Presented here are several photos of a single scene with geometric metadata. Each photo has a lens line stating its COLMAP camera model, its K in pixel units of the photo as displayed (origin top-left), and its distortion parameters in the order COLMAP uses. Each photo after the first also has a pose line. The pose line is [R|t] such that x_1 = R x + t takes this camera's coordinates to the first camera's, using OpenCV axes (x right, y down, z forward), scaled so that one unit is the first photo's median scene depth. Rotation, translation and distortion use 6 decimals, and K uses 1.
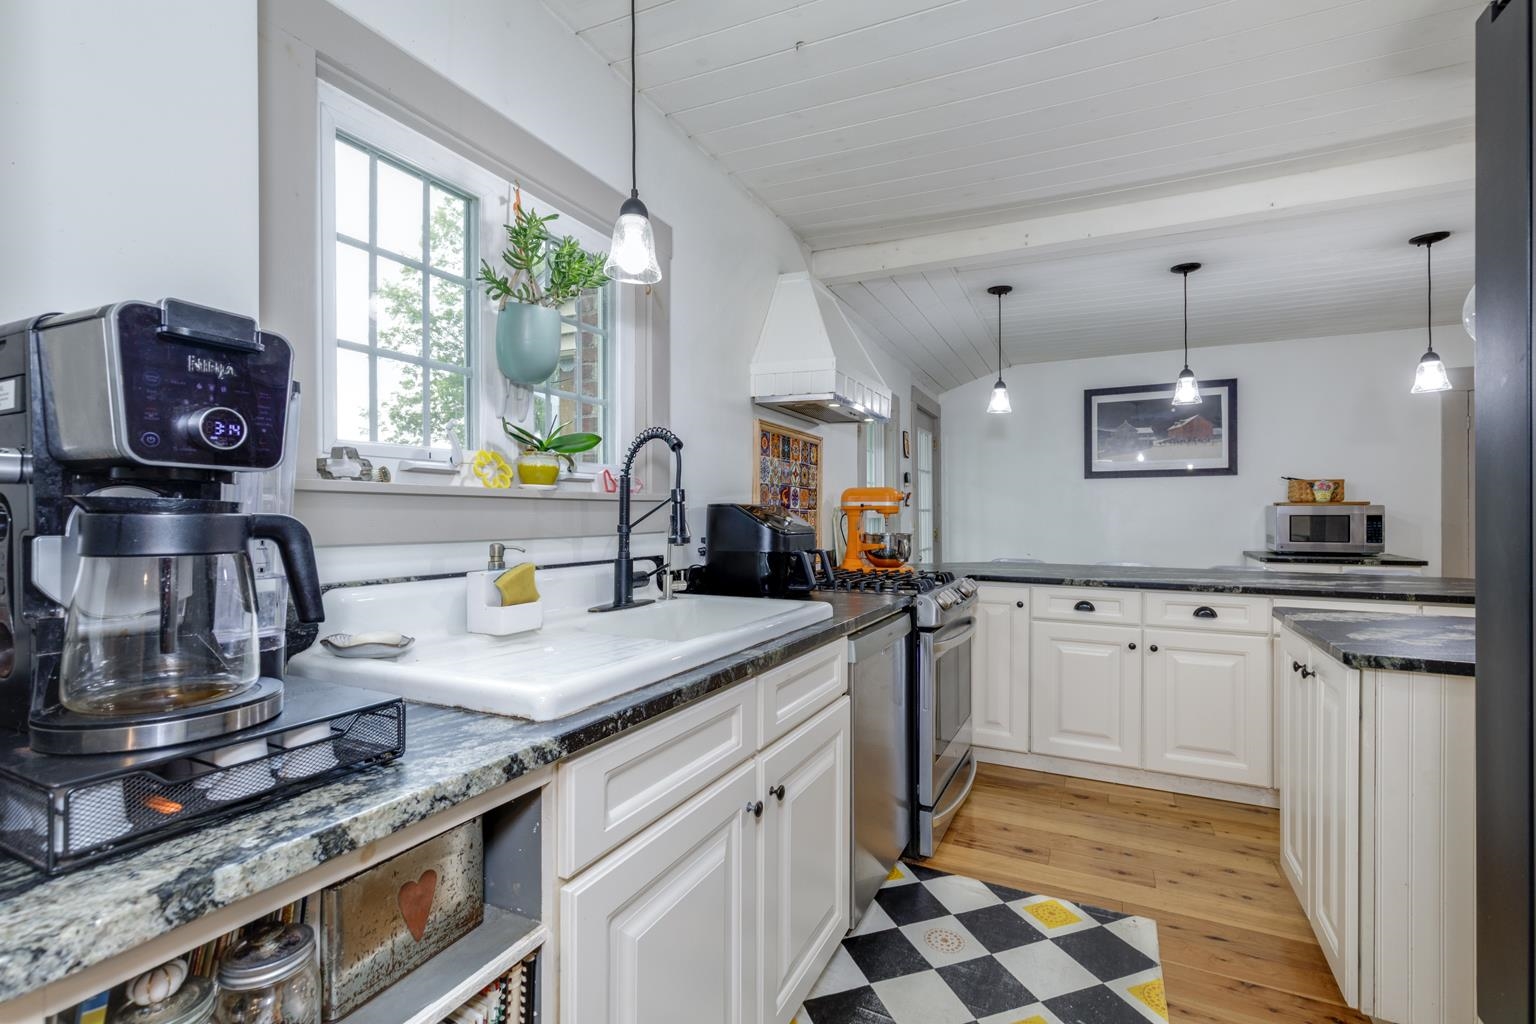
lens RADIAL K [[693.2, 0, 761.7], [0, 693.2, 513.7], [0, 0, 1]] dist [0.003113, -0.001066]
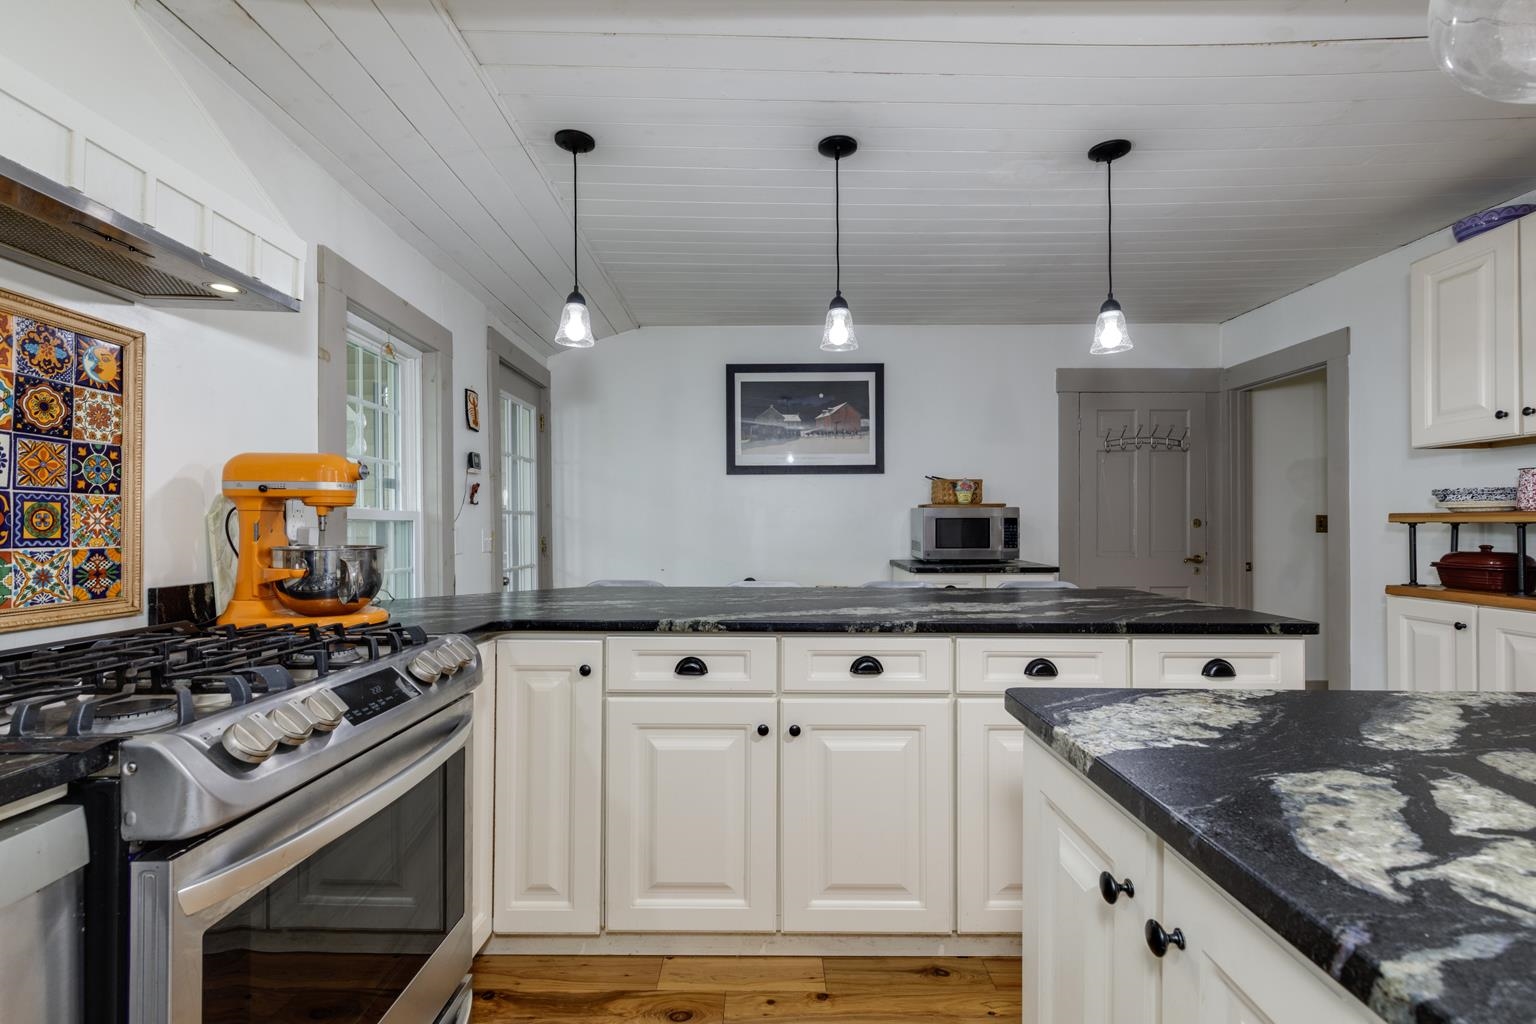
lens RADIAL K [[693.2, 0, 758.6], [0, 693.2, 523.3], [0, 0, 1]] dist [0.003113, -0.001066]
pose [[0.902131, -0.000175, 0.431462, 0.270826], [0.000998, 0.999998, -0.001681, 0.014649], [-0.431461, 0.001947, 0.902130, 0.459458]]
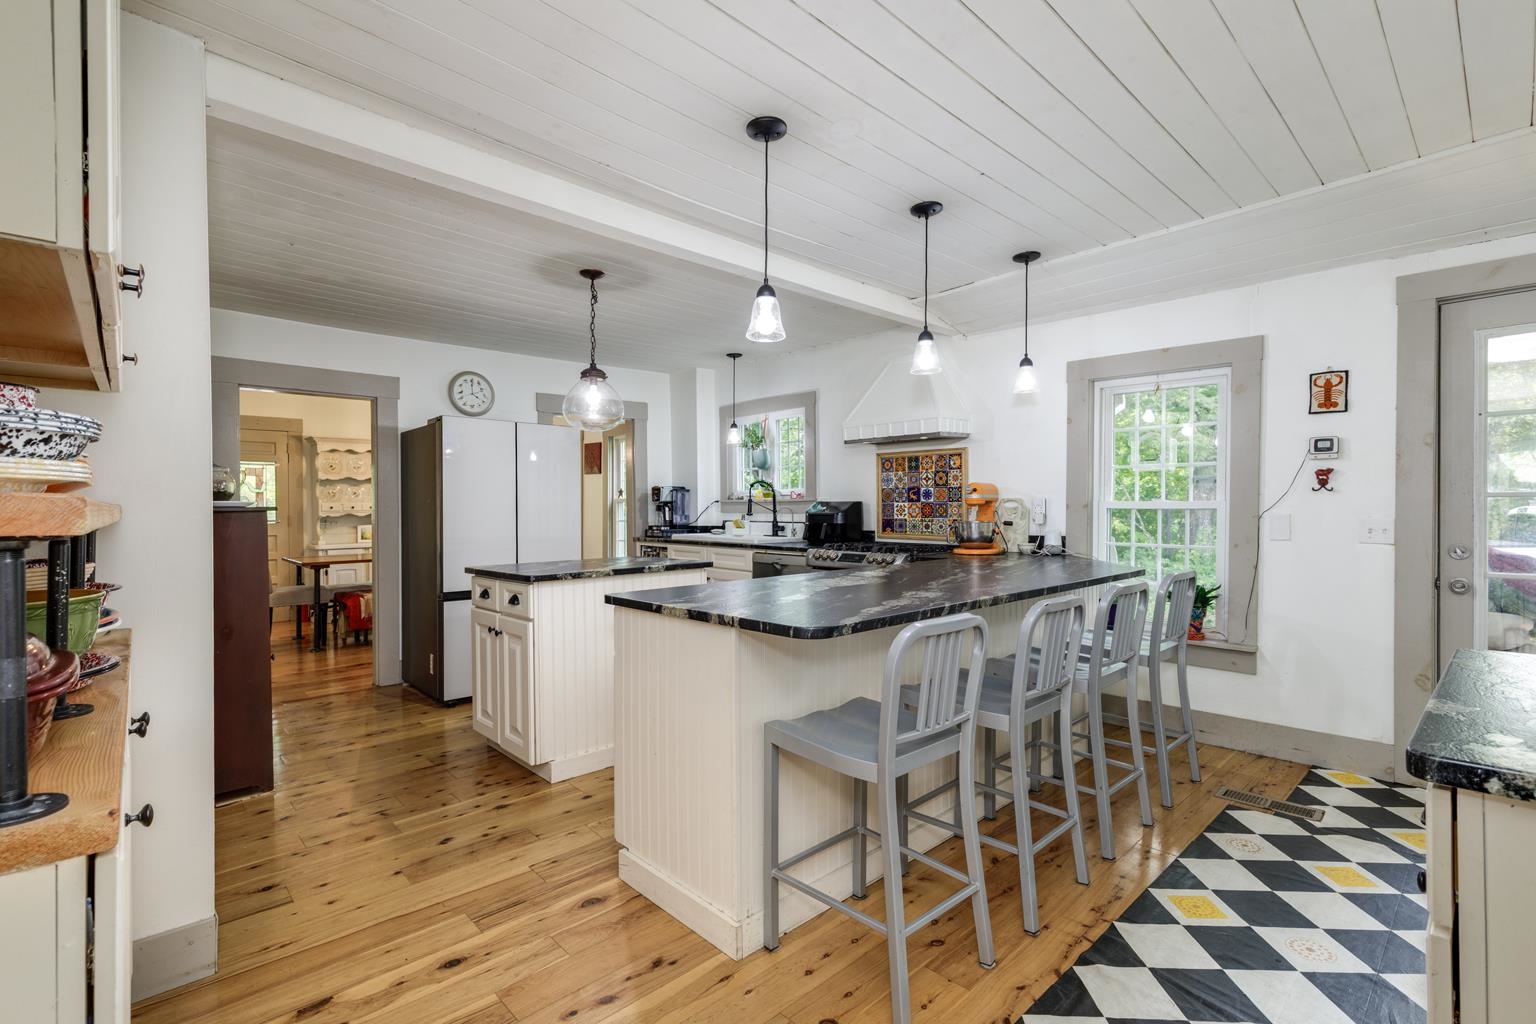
lens RADIAL K [[693.2, 0, 764.0], [0, 693.2, 513.2], [0, 0, 1]] dist [0.003113, -0.001066]
pose [[-0.353222, 0.008151, -0.935504, 1.578801], [0.005376, 0.999963, 0.006682, 0.005640], [0.935524, -0.002669, -0.353253, 1.191546]]
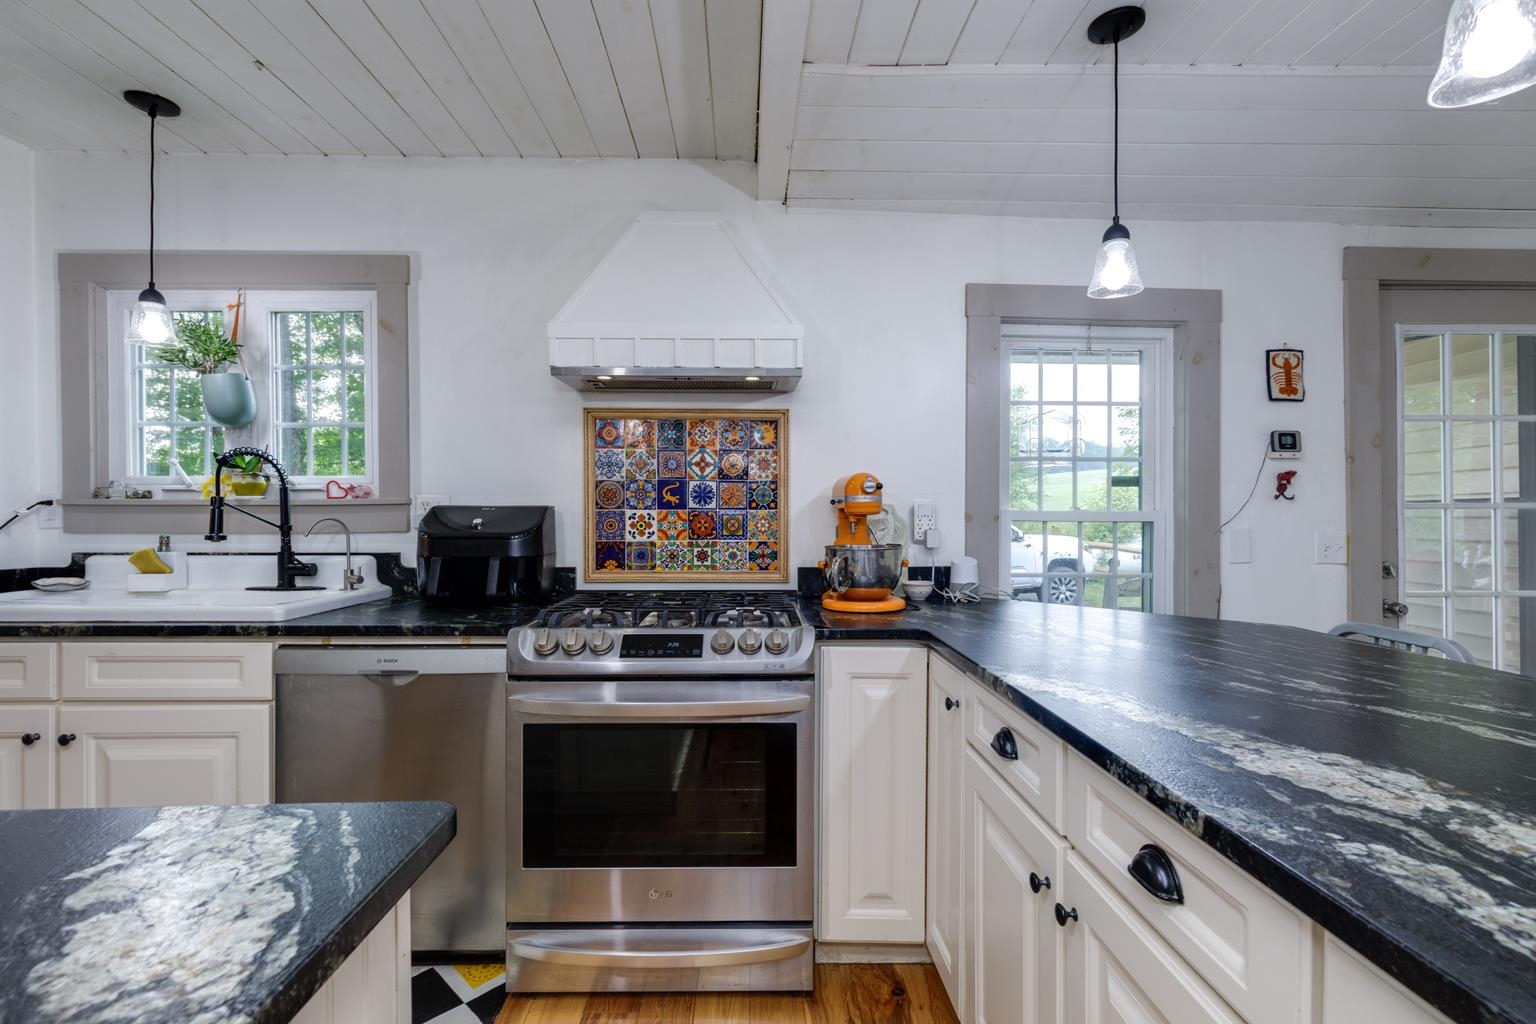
lens RADIAL K [[693.2, 0, 766.6], [0, 693.2, 518.0], [0, 0, 1]] dist [0.003113, -0.001066]
pose [[0.459815, 0.001970, -0.888012, 0.773583], [0.003507, 0.999986, 0.004035, 0.000579], [0.888008, -0.004969, 0.459802, 0.697252]]
